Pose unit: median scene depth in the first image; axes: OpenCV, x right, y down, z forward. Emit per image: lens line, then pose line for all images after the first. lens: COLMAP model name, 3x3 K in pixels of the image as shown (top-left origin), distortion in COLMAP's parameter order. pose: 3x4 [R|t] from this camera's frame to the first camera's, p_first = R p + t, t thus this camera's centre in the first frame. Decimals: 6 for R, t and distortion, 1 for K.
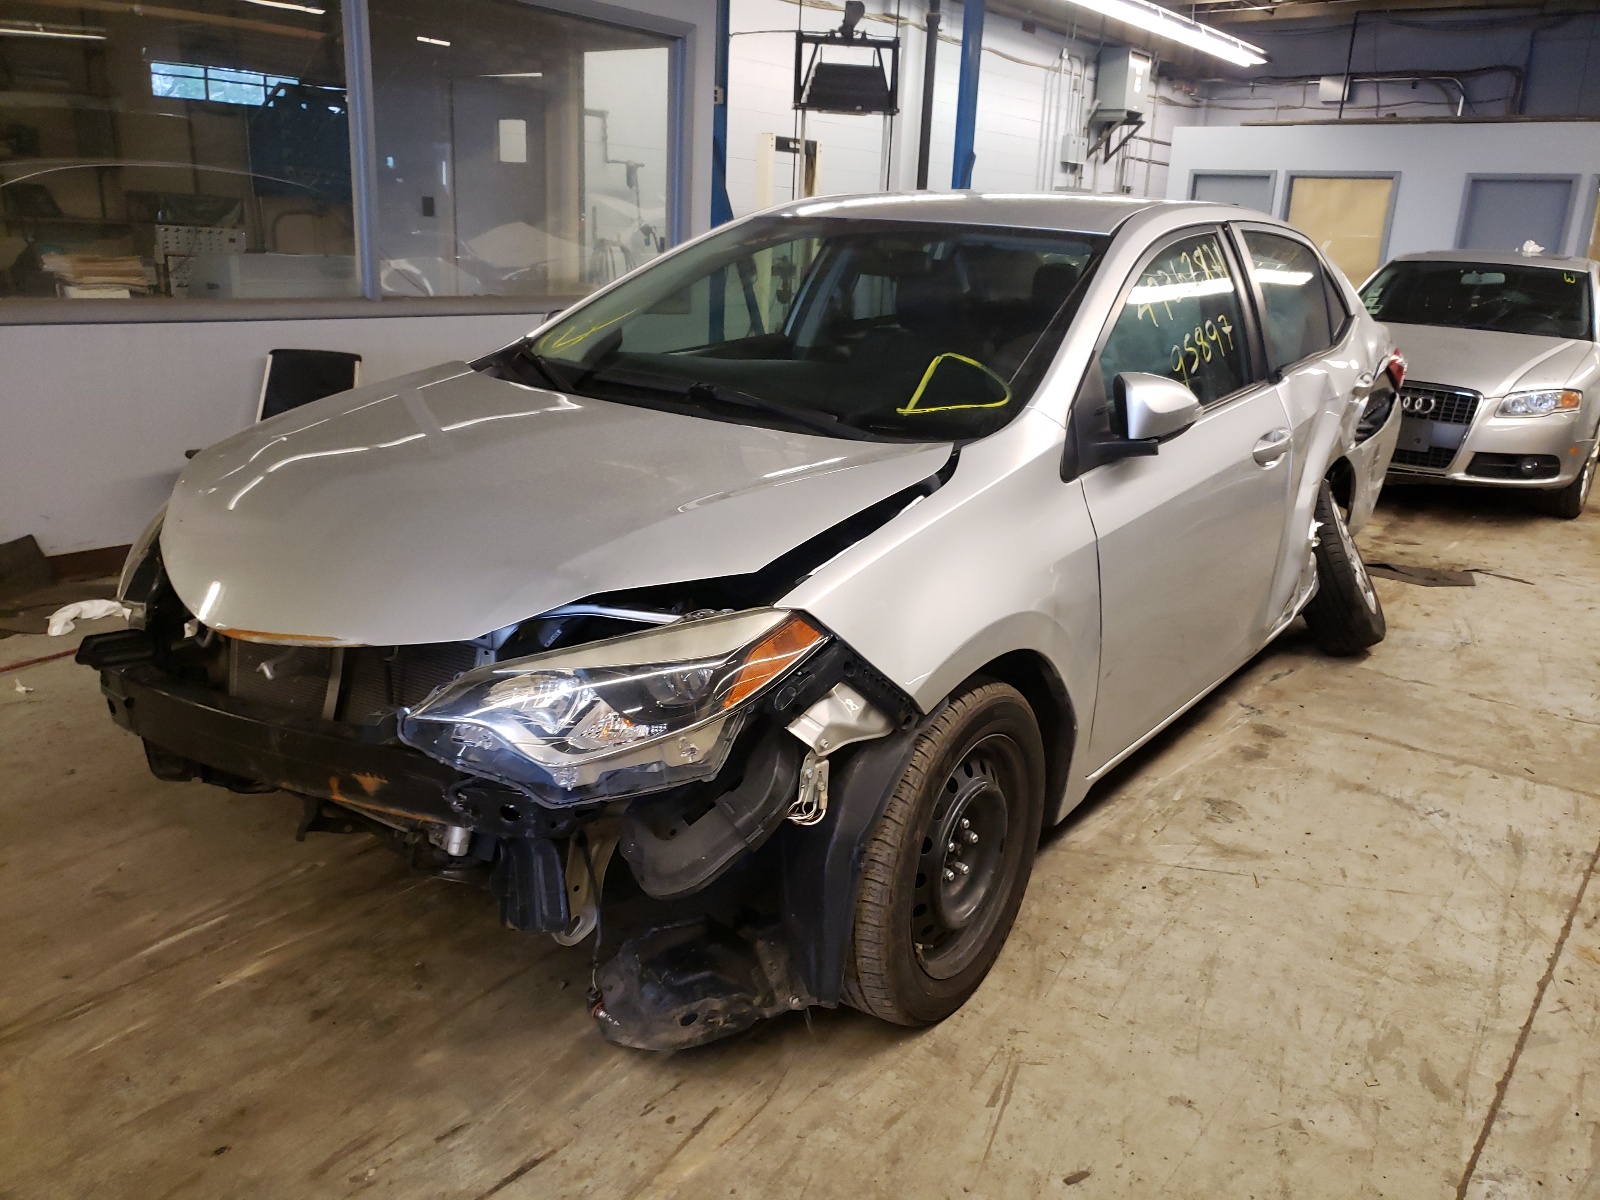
lens RADIAL K [[1218.5, 0, 812.5], [0, 1218.5, 600.5], [0, 0, 1]] dist [0.005221, 0.011638]
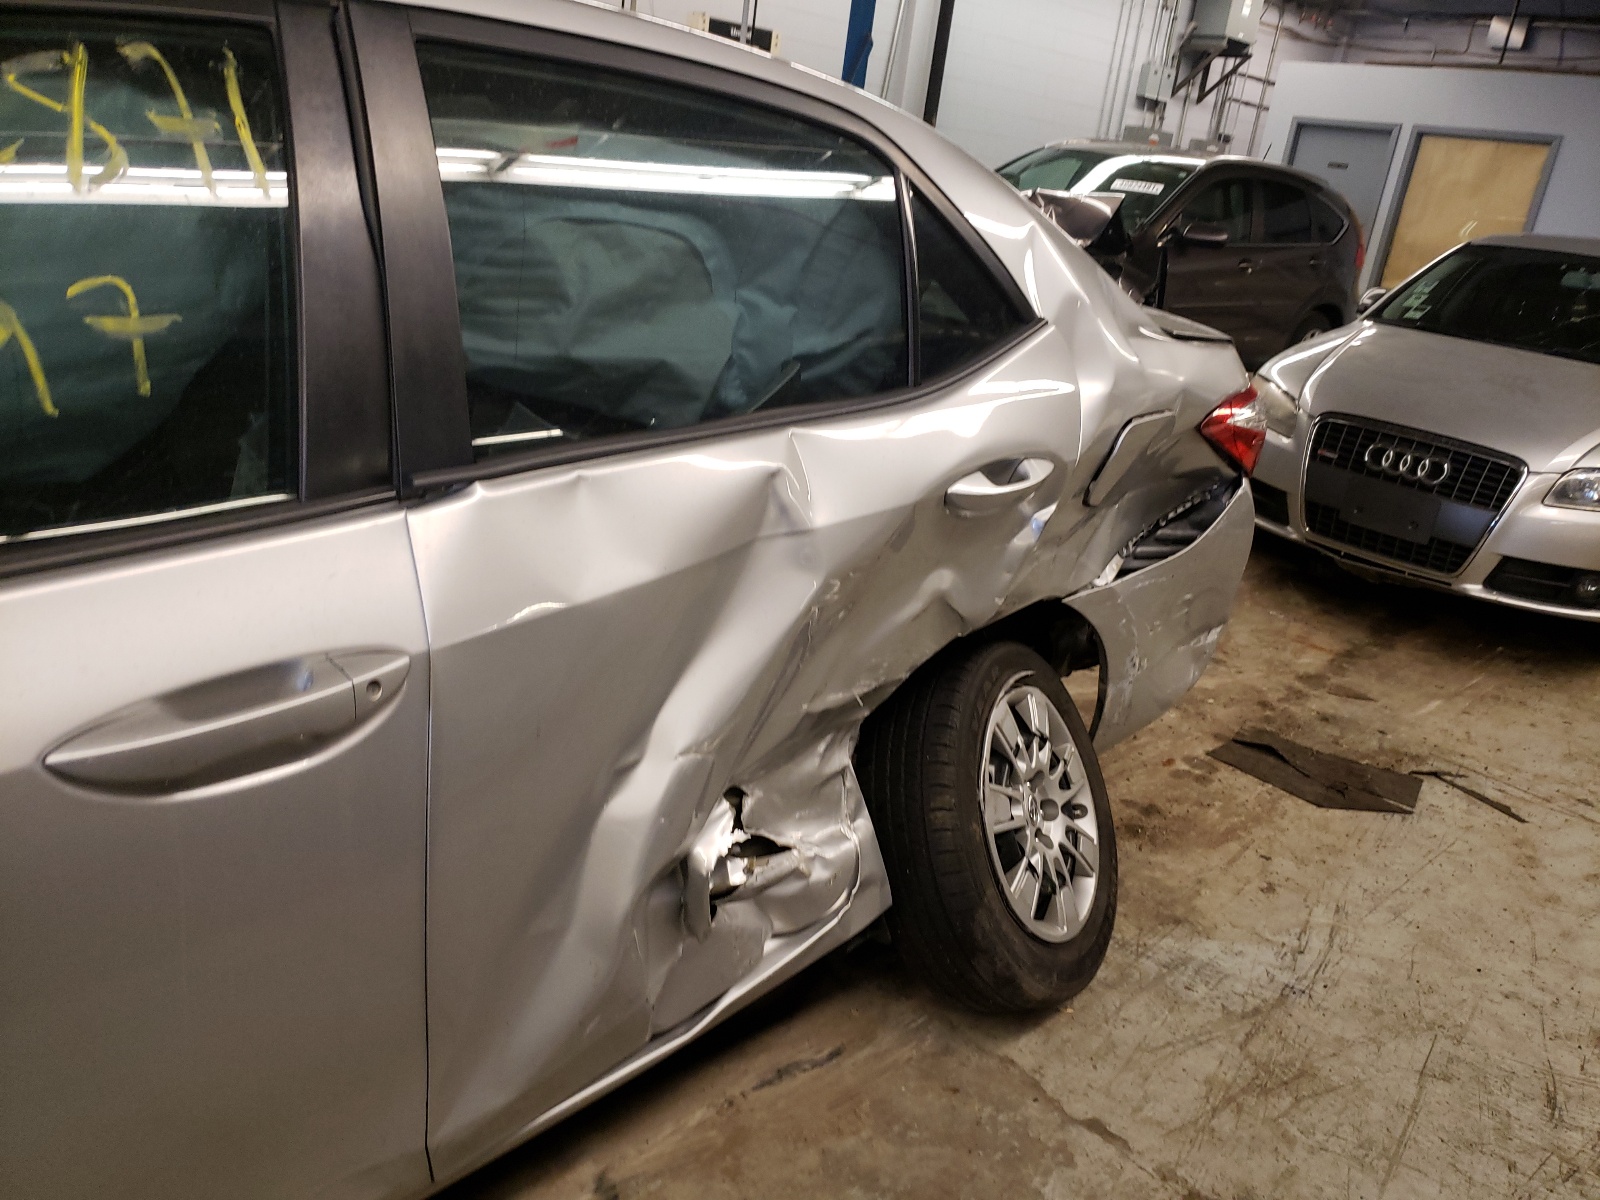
lens RADIAL K [[1218.5, 0, 788.8], [0, 1218.5, 606.9], [0, 0, 1]] dist [0.005221, 0.011638]
pose [[0.986032, 0.123786, -0.111440, 0.113215], [-0.118017, 0.991375, 0.056982, -0.039112], [0.117532, -0.043035, 0.992136, 0.148830]]
